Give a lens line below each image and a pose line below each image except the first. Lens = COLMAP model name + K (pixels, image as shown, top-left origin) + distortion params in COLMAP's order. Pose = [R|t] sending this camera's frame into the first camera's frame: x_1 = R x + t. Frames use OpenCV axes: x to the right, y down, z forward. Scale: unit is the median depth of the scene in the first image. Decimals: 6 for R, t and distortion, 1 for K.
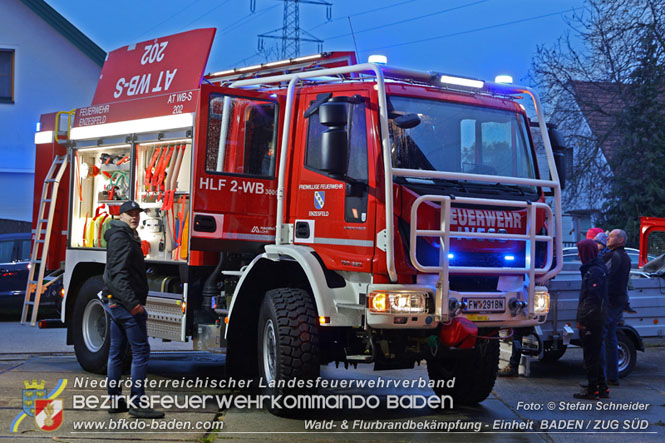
lens RADIAL K [[1162.6, 0, 362.5], [0, 1162.6, 174.4], [0, 0, 1]] dist [-0.036453, 0.922579]
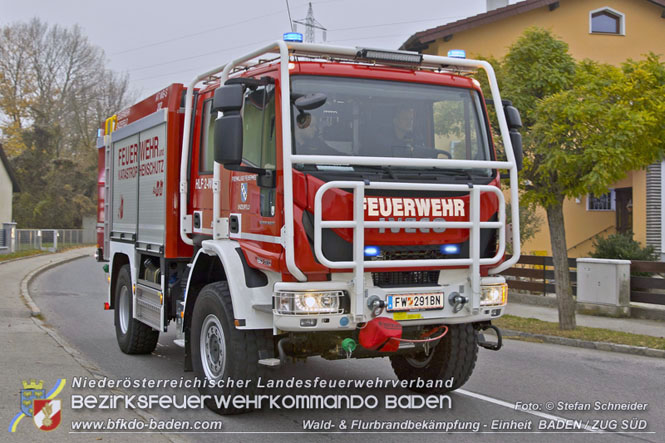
lens RADIAL K [[854.8, 0, 332.5], [0, 854.8, 221.5], [0, 0, 1]] dist [0.007429, 0.008118]
pose [[0.974484, -0.025770, -0.222974, 0.187212], [0.040086, 0.997398, 0.059921, 0.006937], [0.220850, -0.067331, 0.972981, 0.332551]]
